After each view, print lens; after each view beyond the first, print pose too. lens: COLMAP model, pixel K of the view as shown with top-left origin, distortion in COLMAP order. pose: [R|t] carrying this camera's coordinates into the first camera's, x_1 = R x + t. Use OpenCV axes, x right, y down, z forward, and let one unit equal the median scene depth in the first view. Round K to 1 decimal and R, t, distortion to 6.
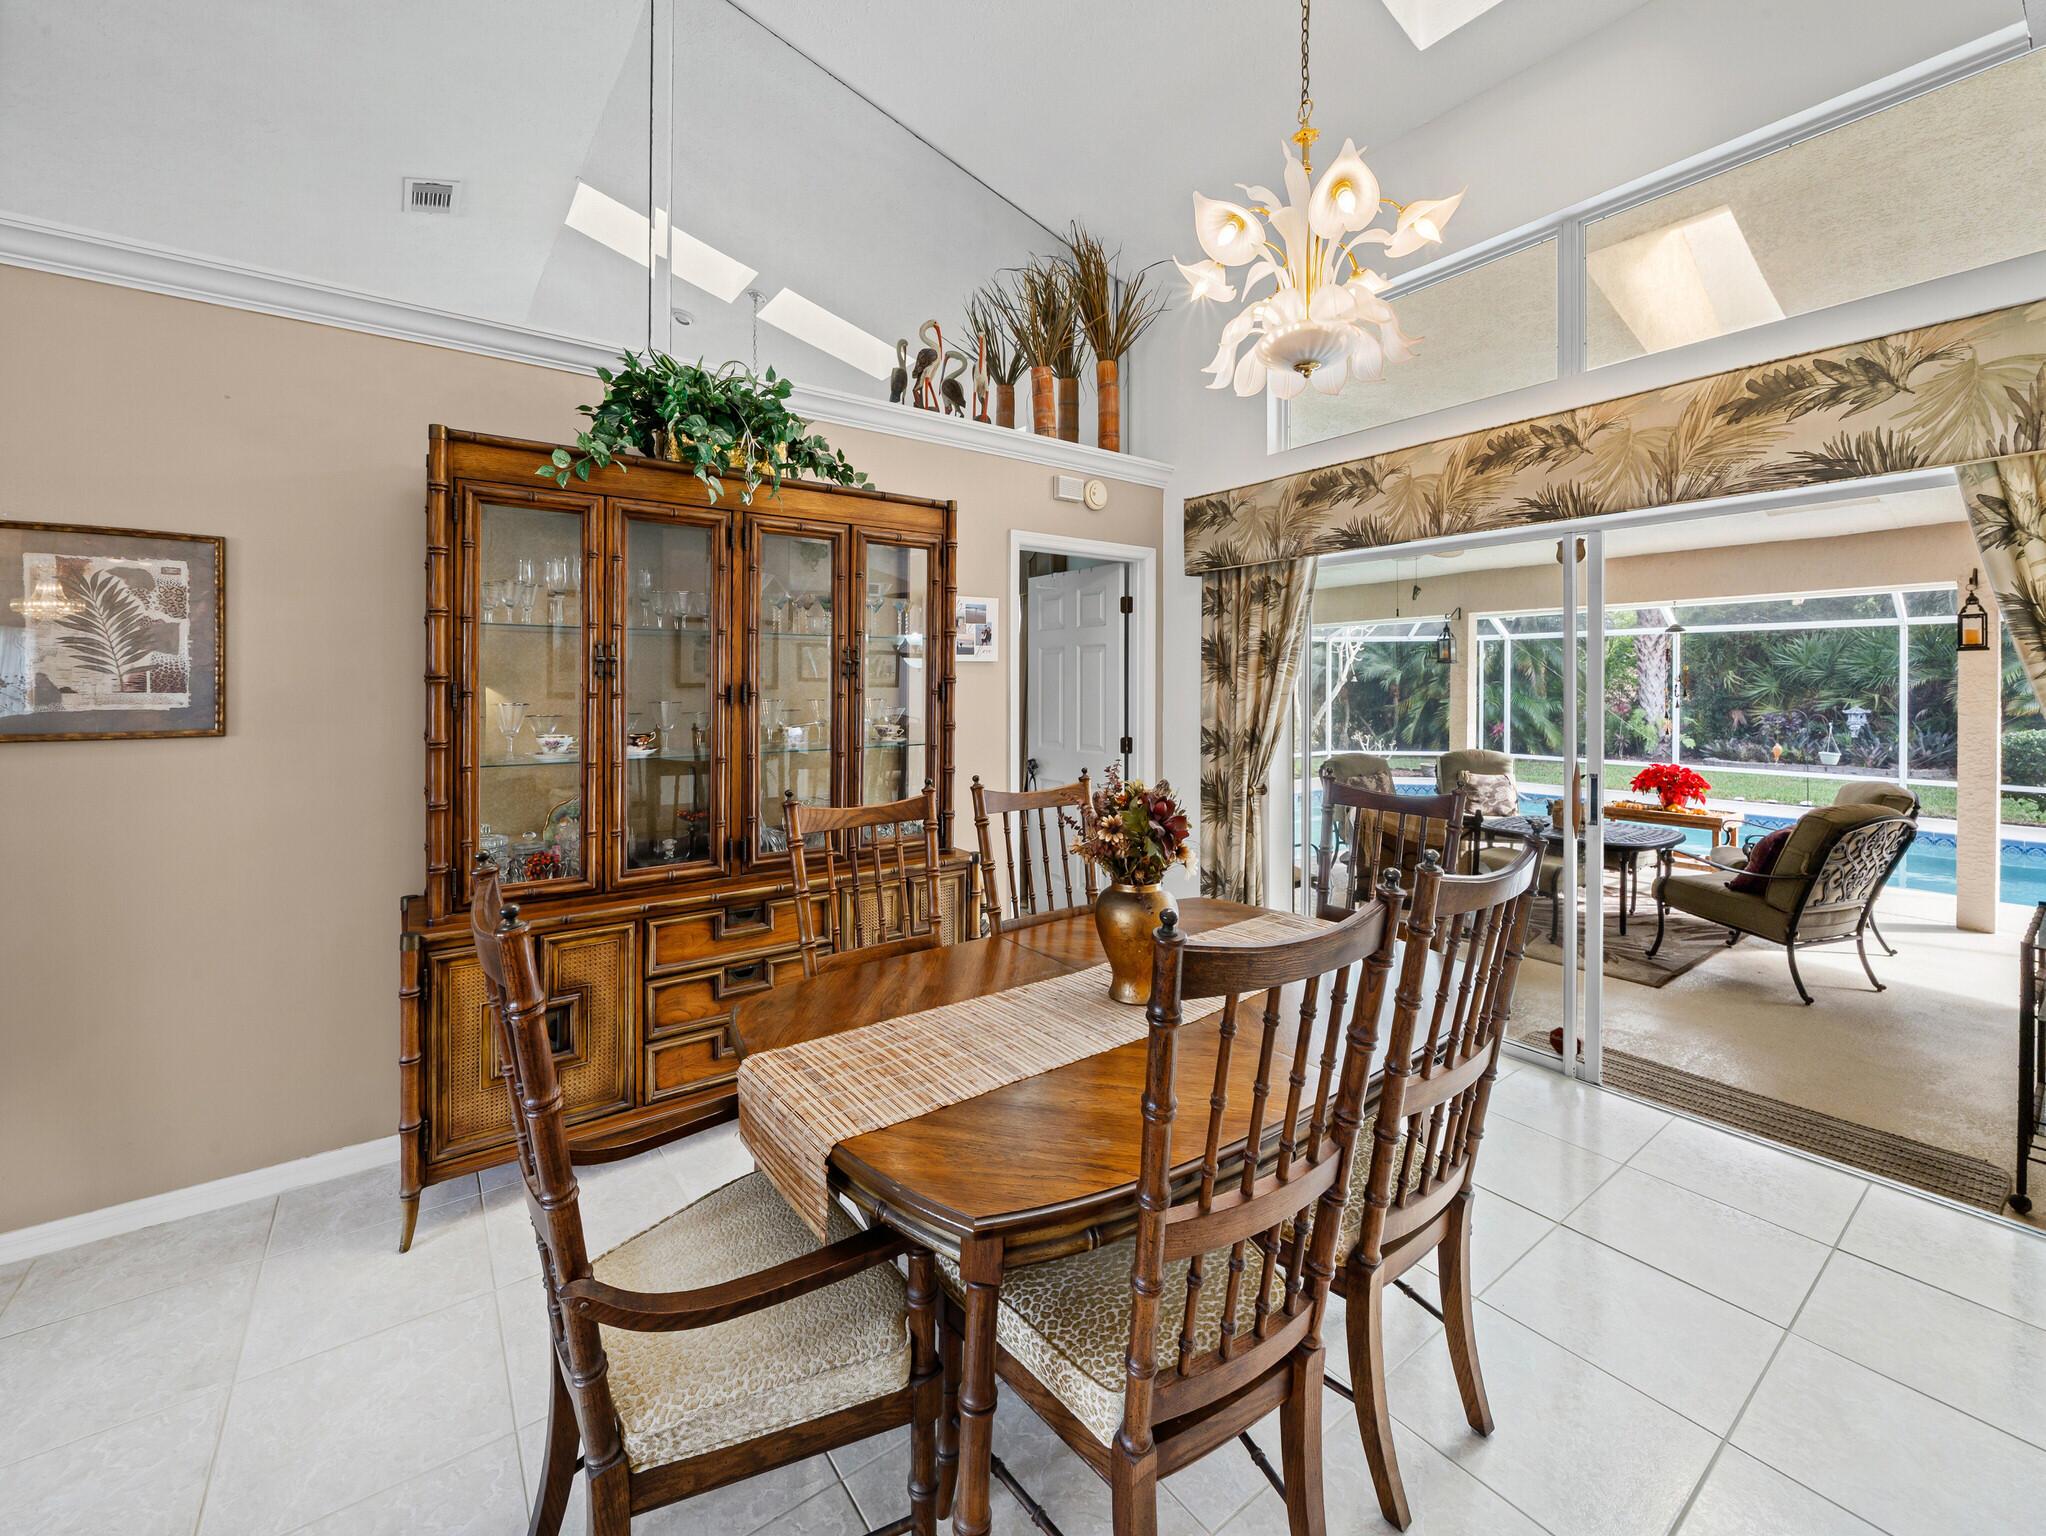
lens RADIAL K [[822.7, 0, 1021.6], [0, 822.7, 684.6], [0, 0, 1]] dist [-0.010649, -0.000554]
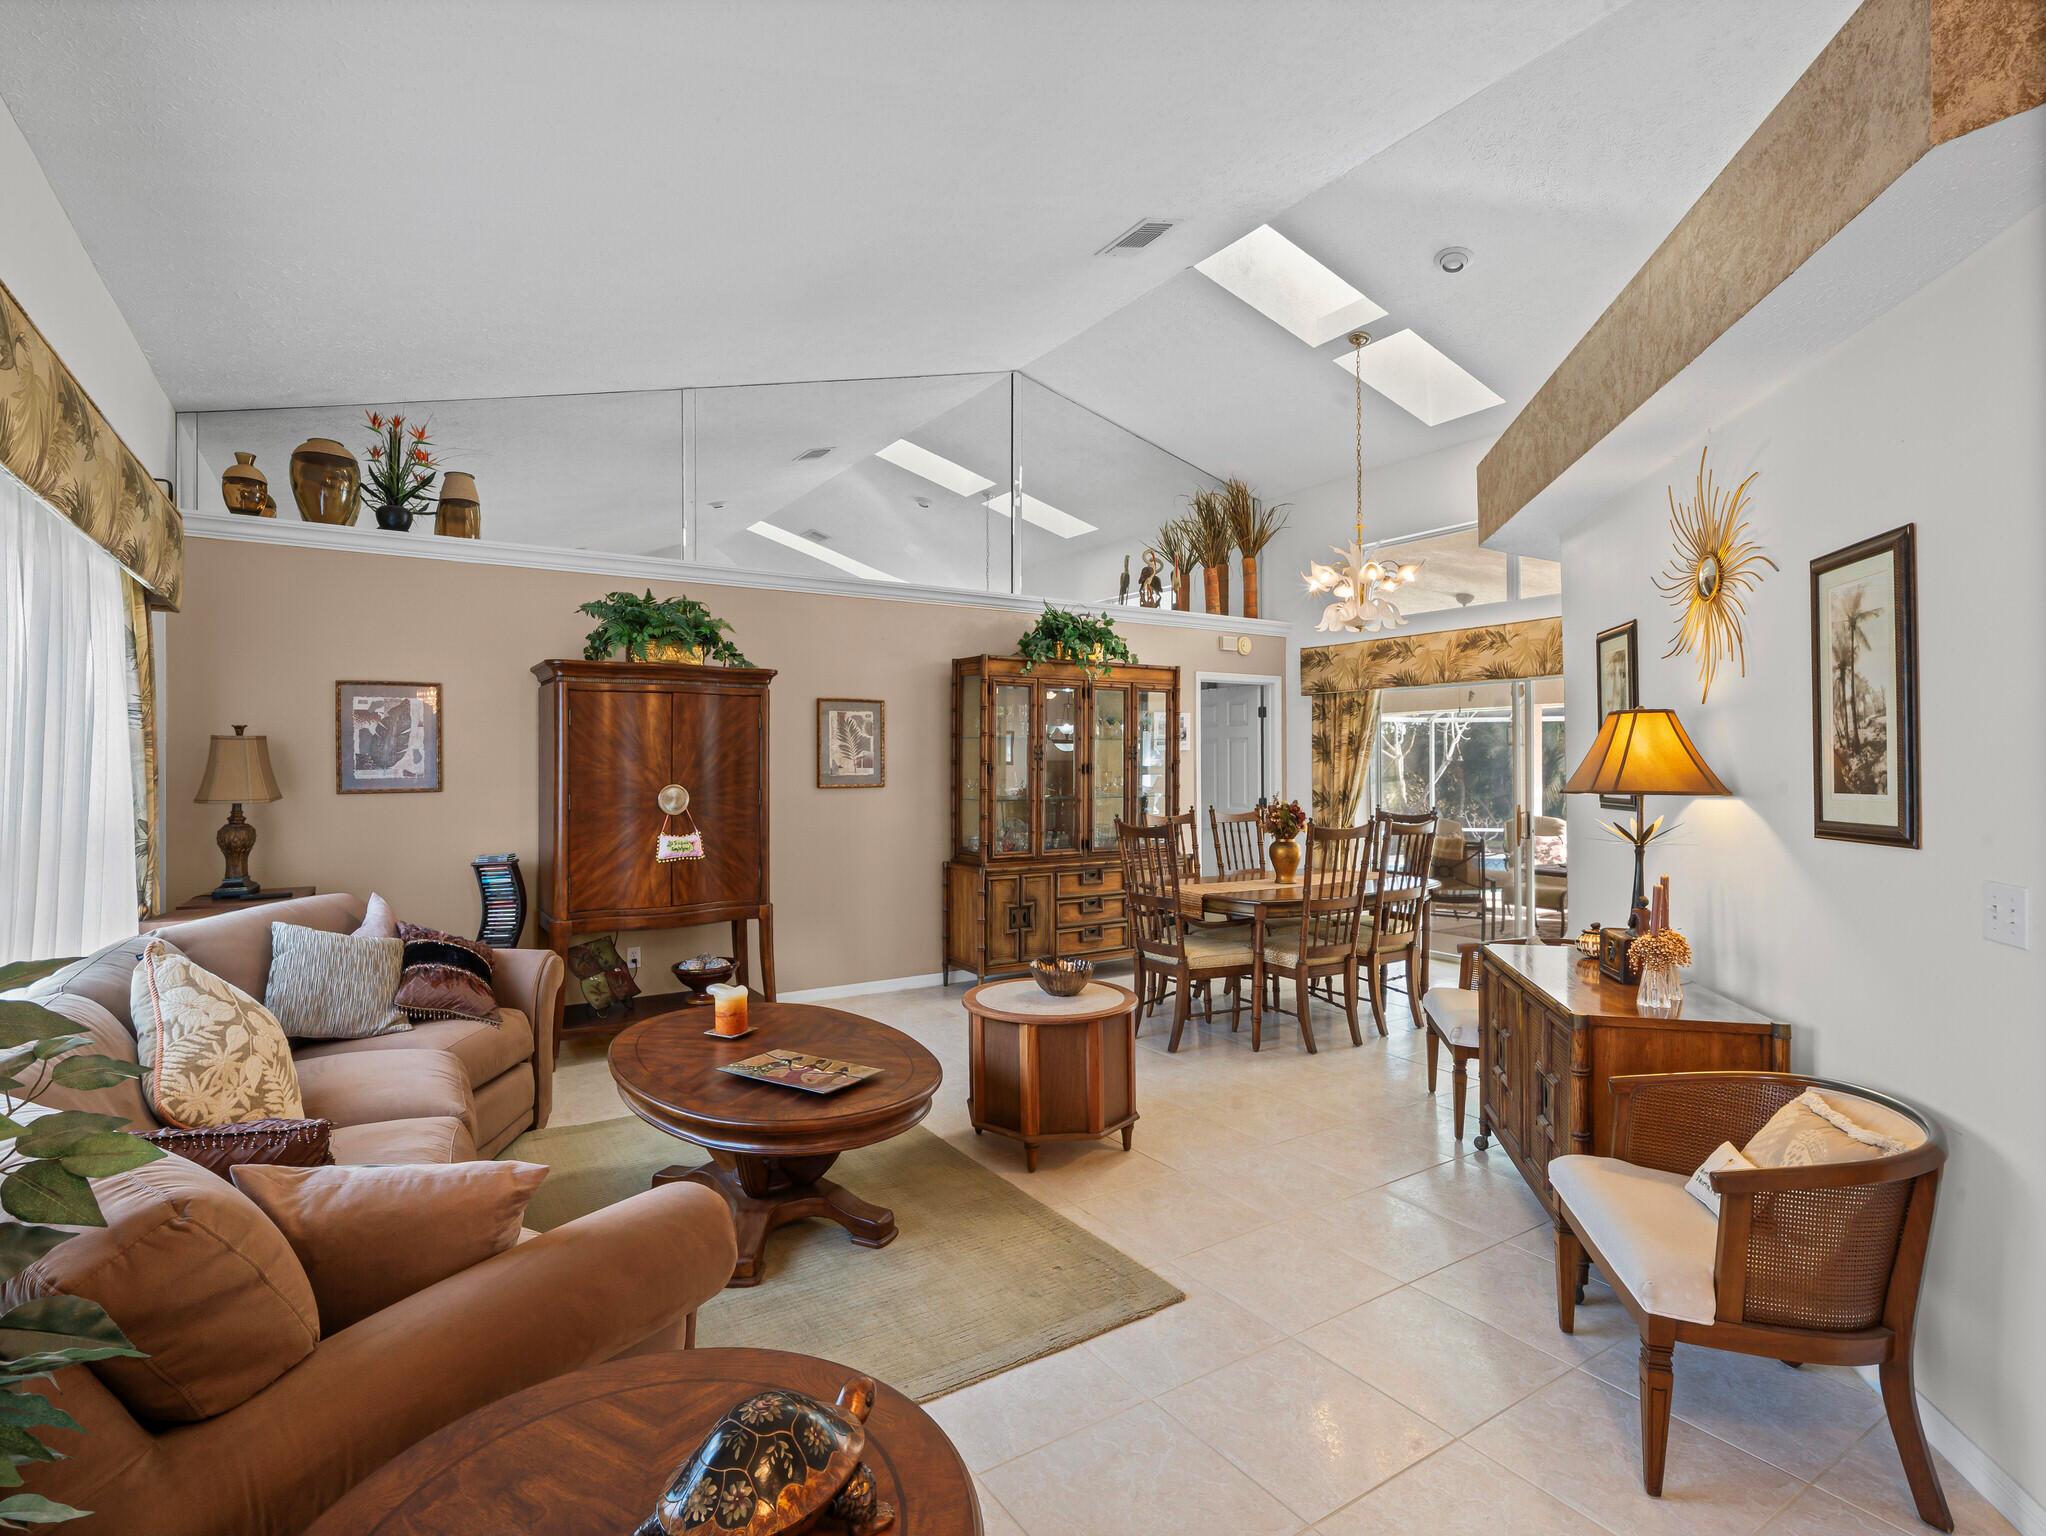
lens RADIAL K [[996.2, 0, 1017.0], [0, 996.2, 742.2], [0, 0, 1]] dist [-0.002097, -0.000205]
pose [[0.997929, -0.002988, -0.064254, -0.282848], [0.001558, 0.999750, -0.022289, 0.000616], [0.064305, 0.022143, 0.997685, -1.195595]]
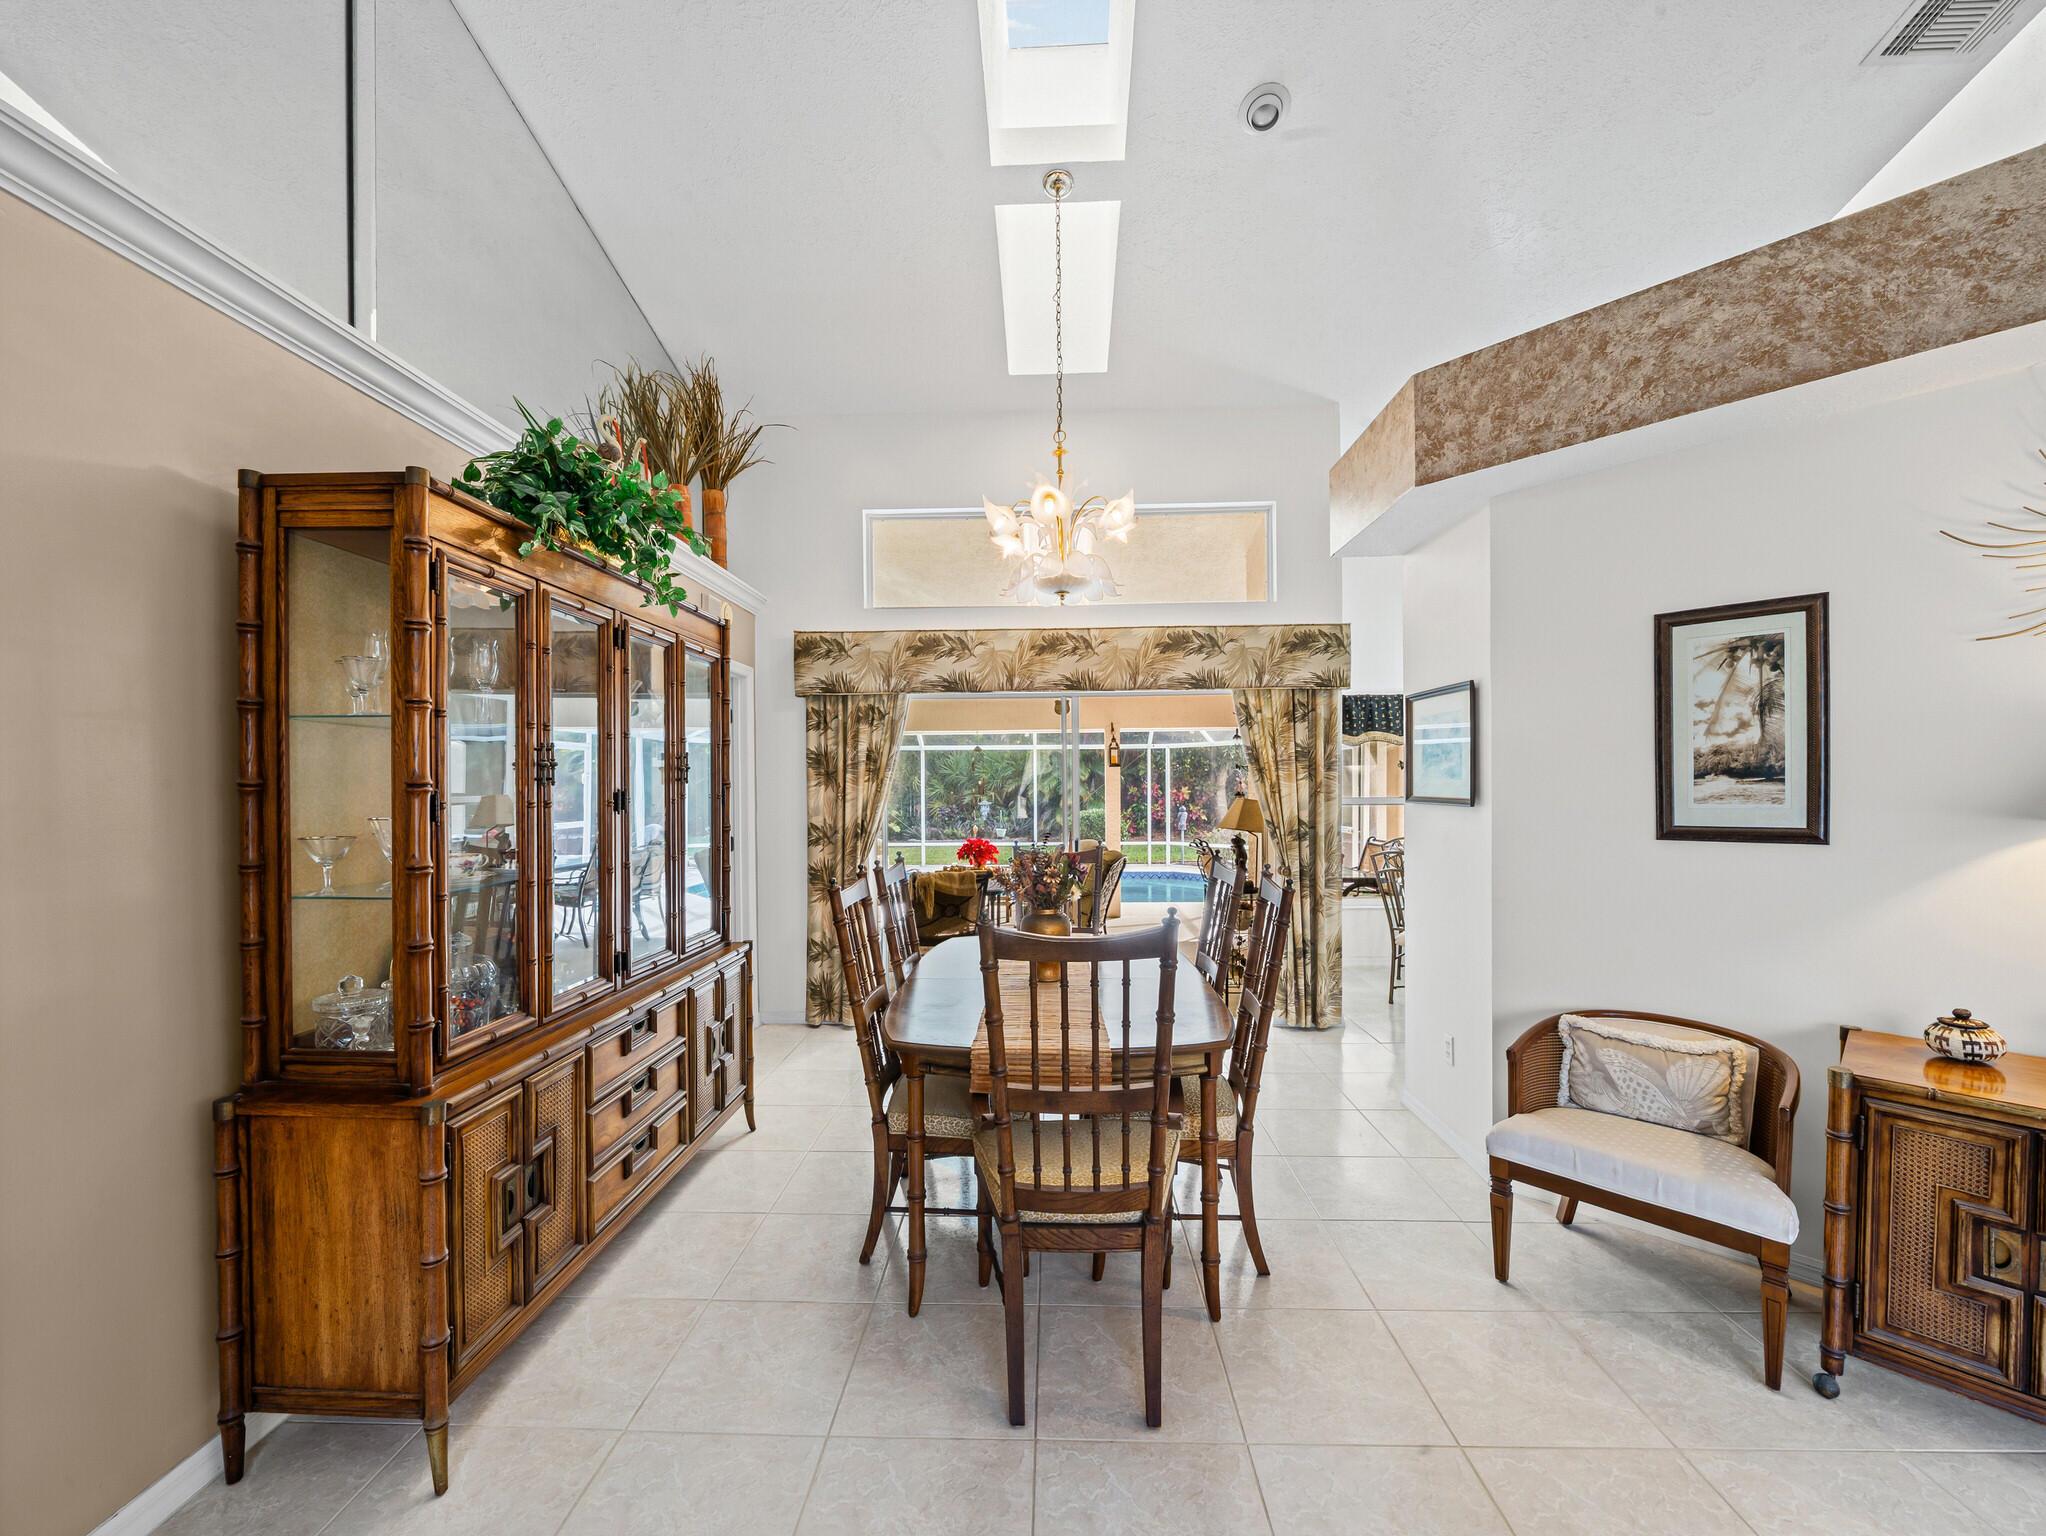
lens RADIAL K [[806.4, 0, 1019.6], [0, 806.4, 789.6], [0, 0, 1]] dist [-0.006734, -0.000221]
pose [[0.626531, -0.008449, 0.779351, -0.617766], [0.007810, 0.999959, 0.004562, -0.001312], [-0.779358, 0.003229, 0.626571, 0.031458]]
